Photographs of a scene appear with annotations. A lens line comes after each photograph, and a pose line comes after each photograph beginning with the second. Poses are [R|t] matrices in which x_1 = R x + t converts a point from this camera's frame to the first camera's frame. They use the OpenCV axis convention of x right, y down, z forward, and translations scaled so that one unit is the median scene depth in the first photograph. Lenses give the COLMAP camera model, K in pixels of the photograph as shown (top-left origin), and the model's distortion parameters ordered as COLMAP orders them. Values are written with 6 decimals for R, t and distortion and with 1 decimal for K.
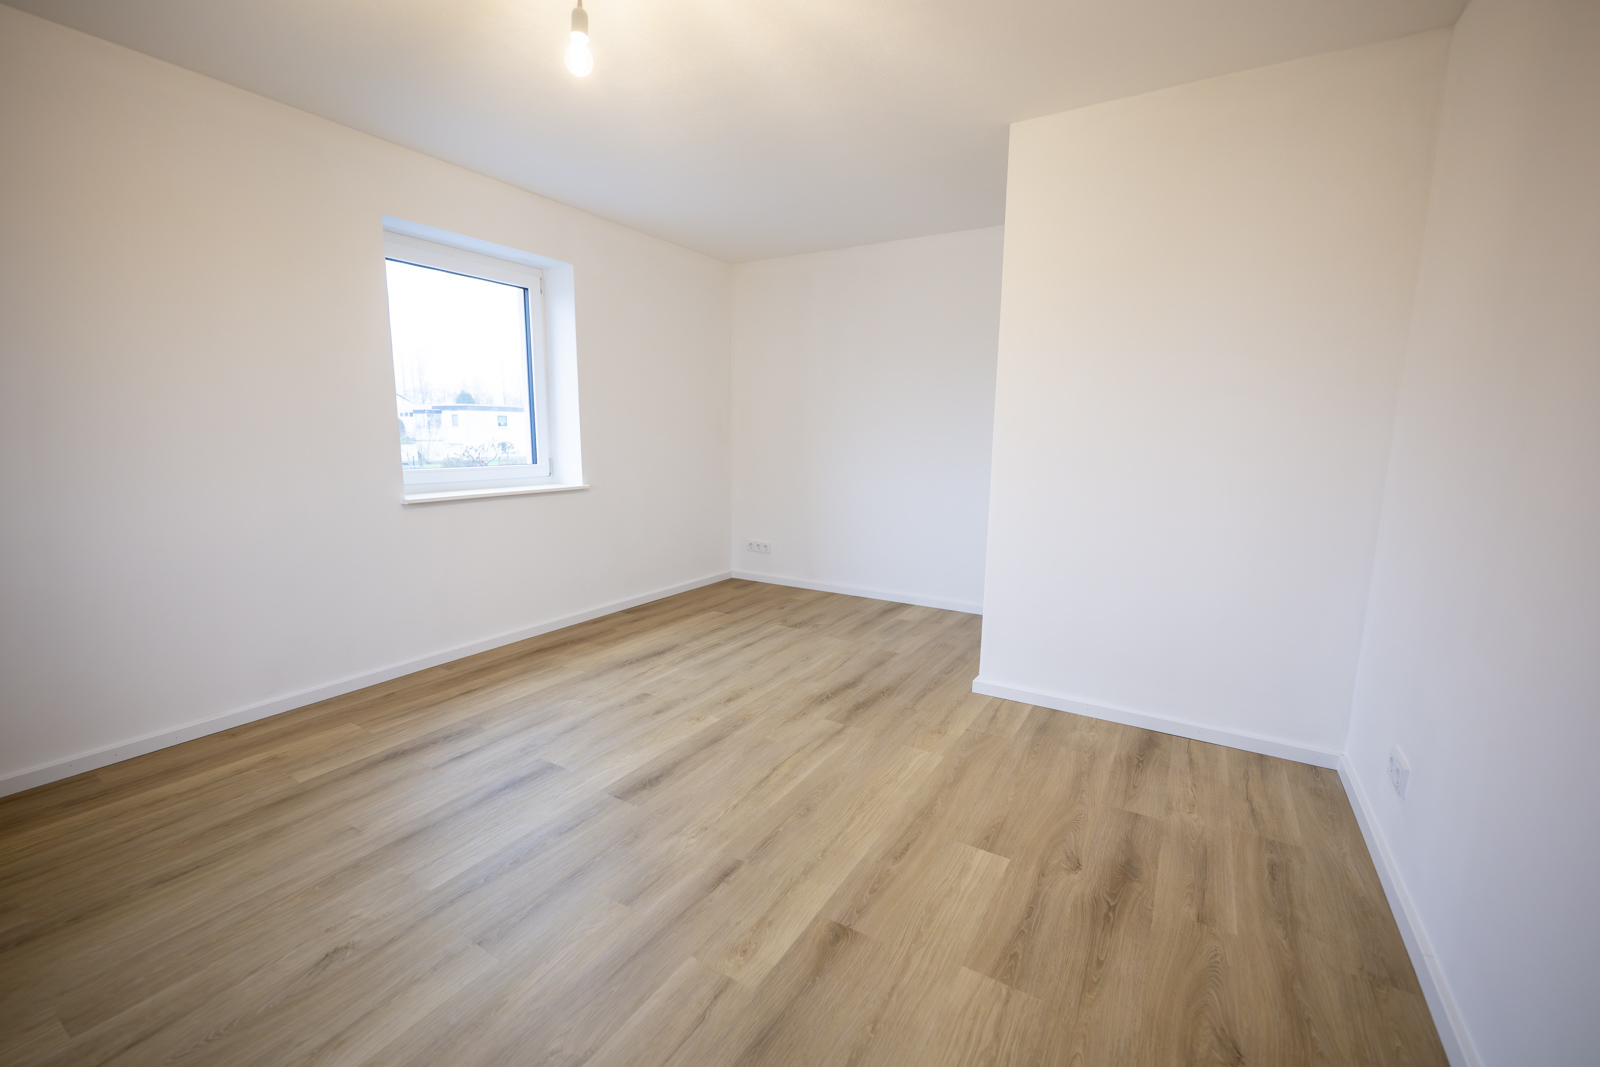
lens RADIAL K [[659.1, 0, 822.7], [0, 659.1, 533.7], [0, 0, 1]] dist [-0.000807, -0.000071]
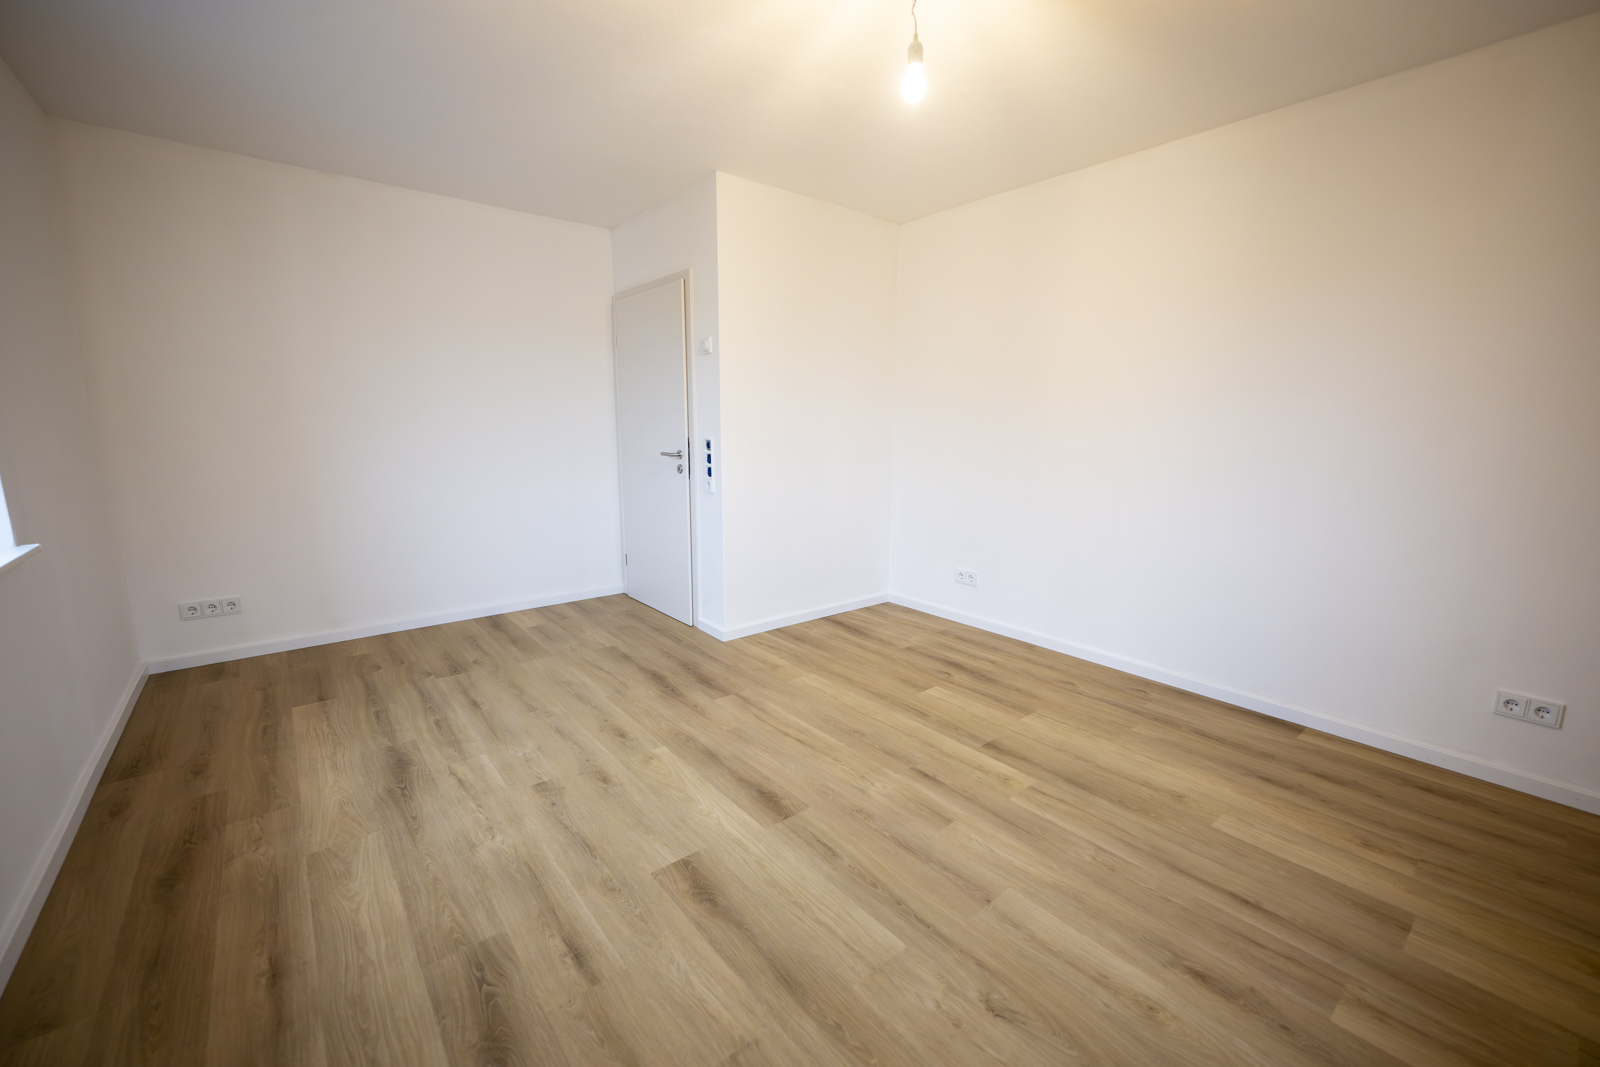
lens RADIAL K [[645.0, 0, 798.1], [0, 645.0, 530.5], [0, 0, 1]] dist [-0.001216, 0.000058]
pose [[0.342659, -0.163945, 0.925044, -0.907424], [0.141561, 0.982423, 0.121677, -0.095160], [-0.928733, 0.089257, 0.359845, 0.509612]]
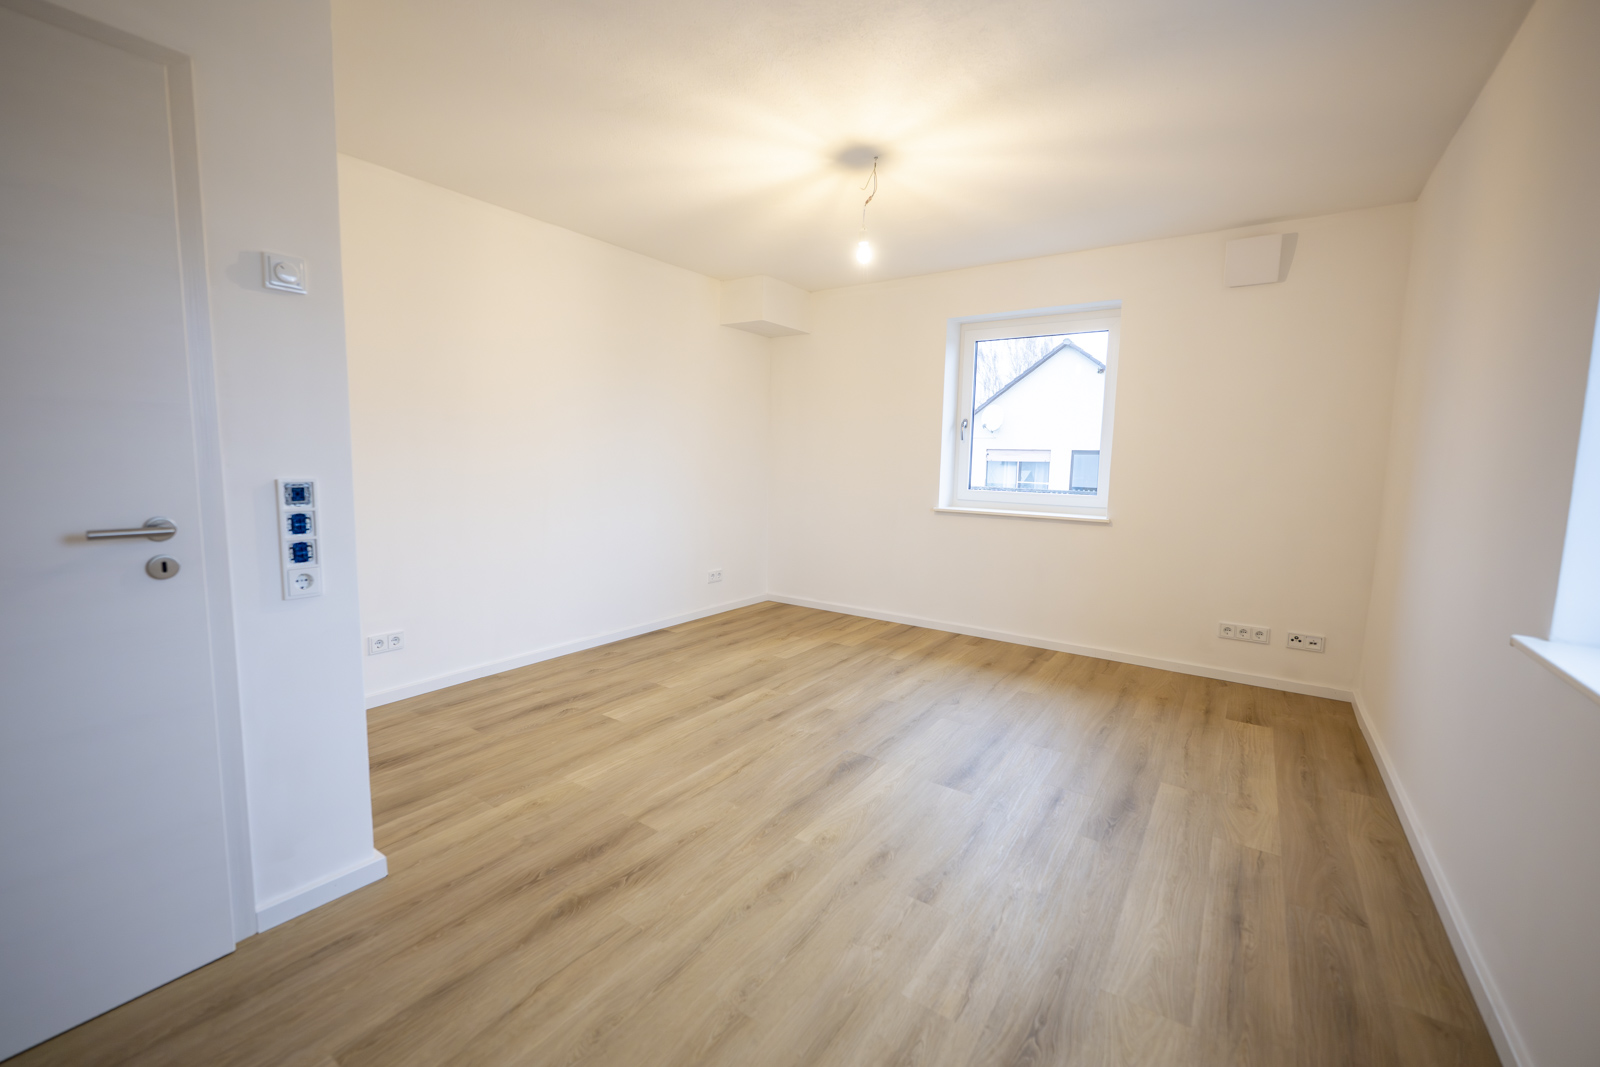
lens RADIAL K [[645.0, 0, 798.1], [0, 645.0, 530.5], [0, 0, 1]] dist [-0.001216, 0.000058]
pose [[-0.996537, -0.038414, 0.073739, -0.211424], [-0.017022, 0.962349, 0.271284, -0.270911], [-0.081384, 0.269090, -0.959670, 1.698085]]
